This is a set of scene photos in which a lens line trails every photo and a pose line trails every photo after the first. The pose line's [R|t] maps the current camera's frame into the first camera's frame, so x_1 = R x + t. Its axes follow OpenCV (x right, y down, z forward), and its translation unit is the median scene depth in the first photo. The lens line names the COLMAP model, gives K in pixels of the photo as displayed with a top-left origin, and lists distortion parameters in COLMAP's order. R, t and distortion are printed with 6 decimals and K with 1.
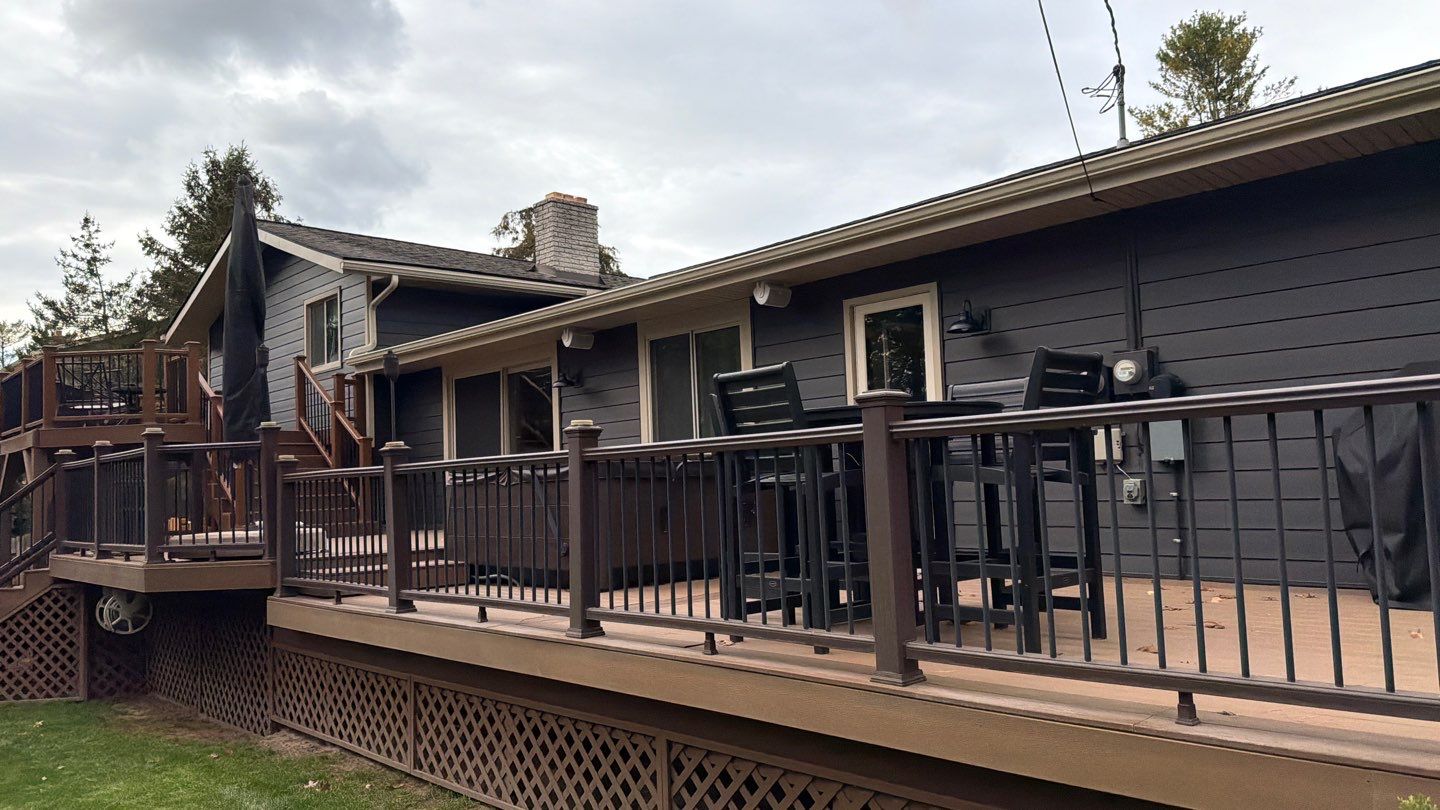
lens RADIAL K [[1011.0, 0, 714.7], [0, 1011.0, 406.1], [0, 0, 1]] dist [0.159353, -0.243252]
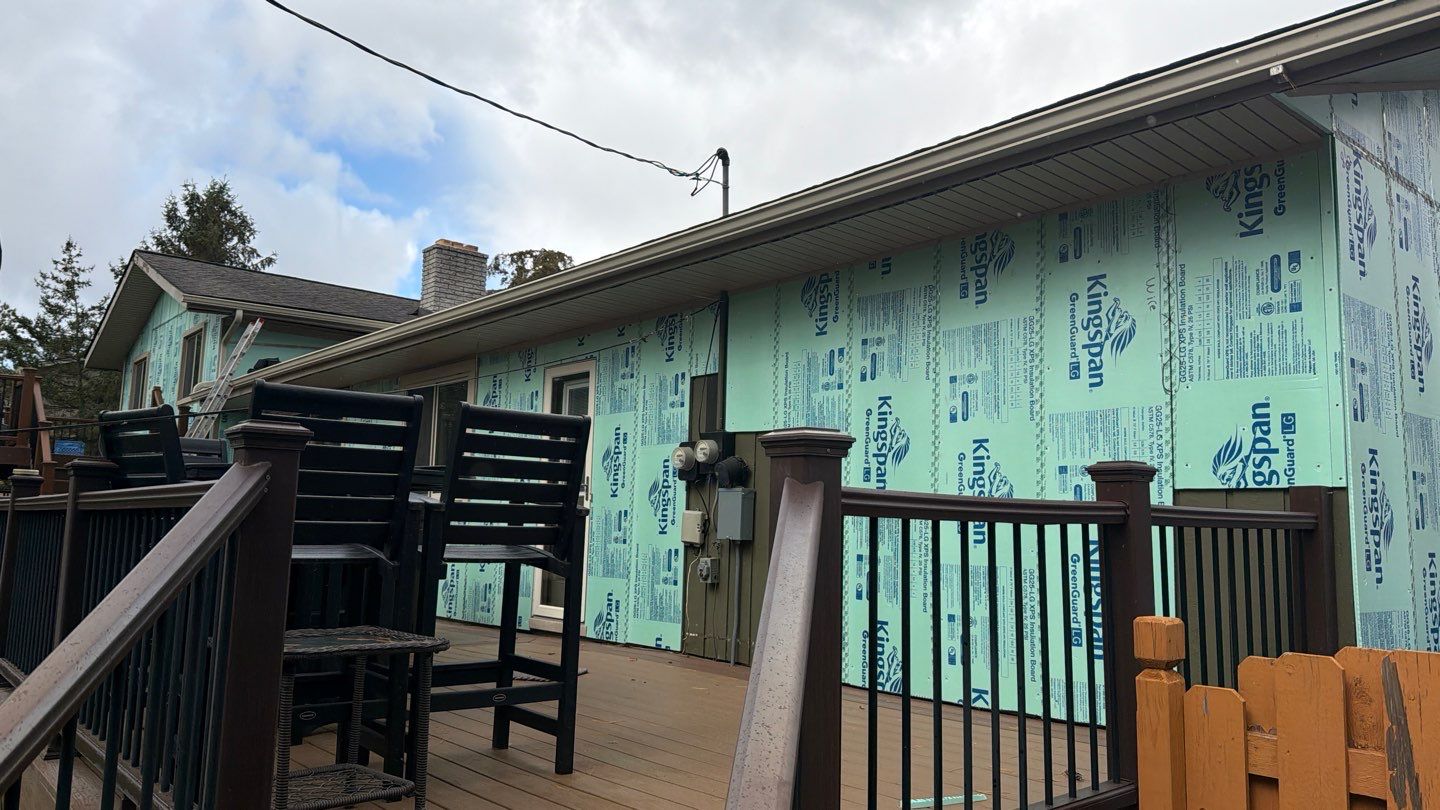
lens RADIAL K [[1010.4, 0, 733.0], [0, 1010.4, 412.1], [0, 0, 1]] dist [0.094973, -0.125992]
pose [[0.997801, 0.055001, -0.036990, 0.281874], [-0.056489, 0.997583, -0.040461, -0.019475], [0.034675, 0.042461, 0.998496, 0.000365]]
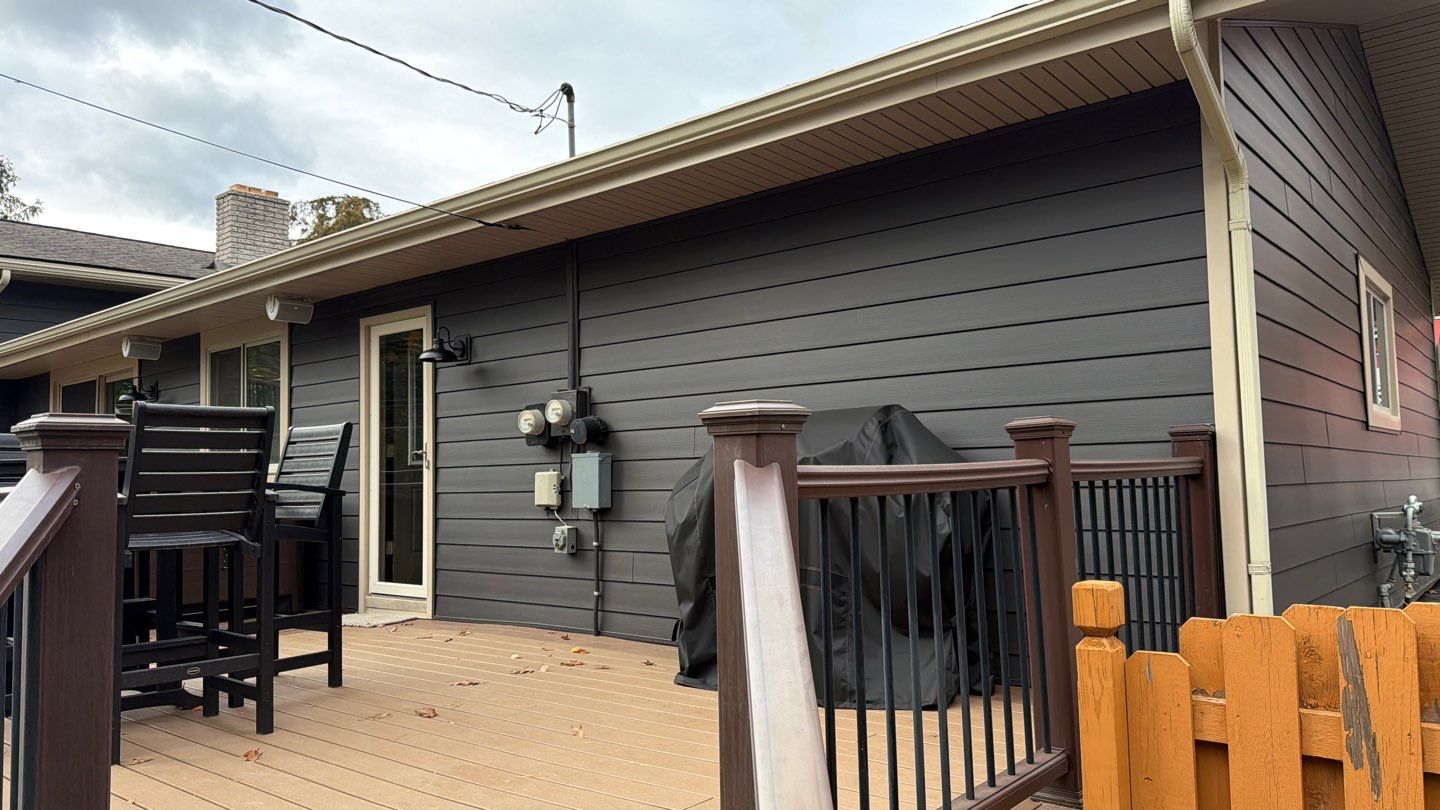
lens RADIAL K [[1023.0, 0, 720.0], [0, 1023.0, 405.0], [0, 0, 1]] dist [0.035600, -0.063420]
pose [[0.991872, 0.023977, 0.124960, 0.259536], [-0.023516, 0.999710, -0.005164, -0.023565], [-0.125047, 0.002184, 0.992148, 0.034515]]
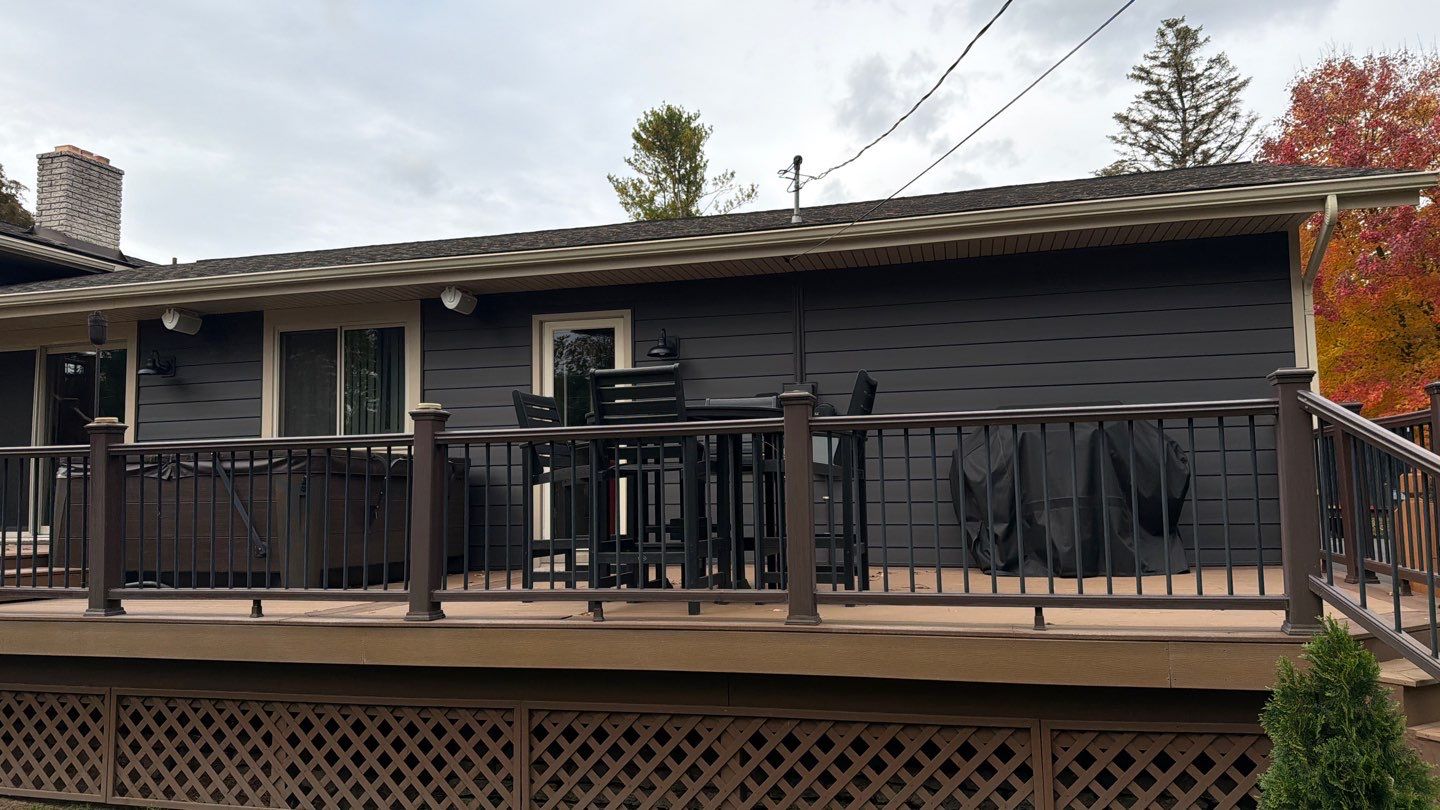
lens RADIAL K [[1010.4, 0, 733.0], [0, 1010.4, 412.1], [0, 0, 1]] dist [0.094973, -0.125992]
pose [[0.850908, 0.069231, 0.520733, -0.184703], [-0.055758, 0.997581, -0.041515, 0.021976], [-0.522348, 0.006290, 0.852710, -0.004223]]
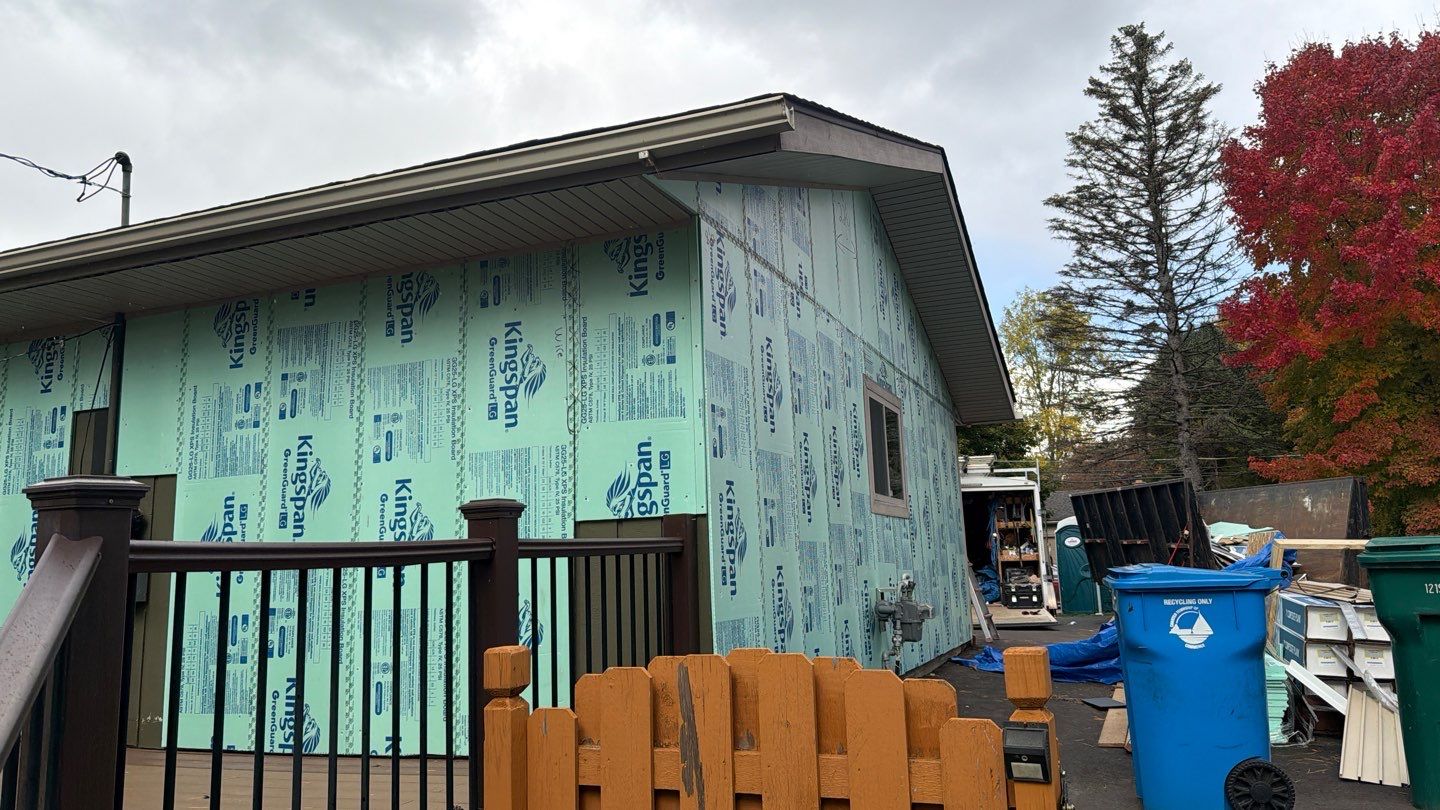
lens RADIAL K [[1009.7, 0, 763.5], [0, 1009.7, 390.7], [0, 0, 1]] dist [0.105080, -0.127149]
pose [[0.897777, 0.073890, 0.434208, 0.325098], [-0.025521, 0.992898, -0.116195, -0.022930], [-0.439710, 0.093236, 0.893287, -0.020505]]
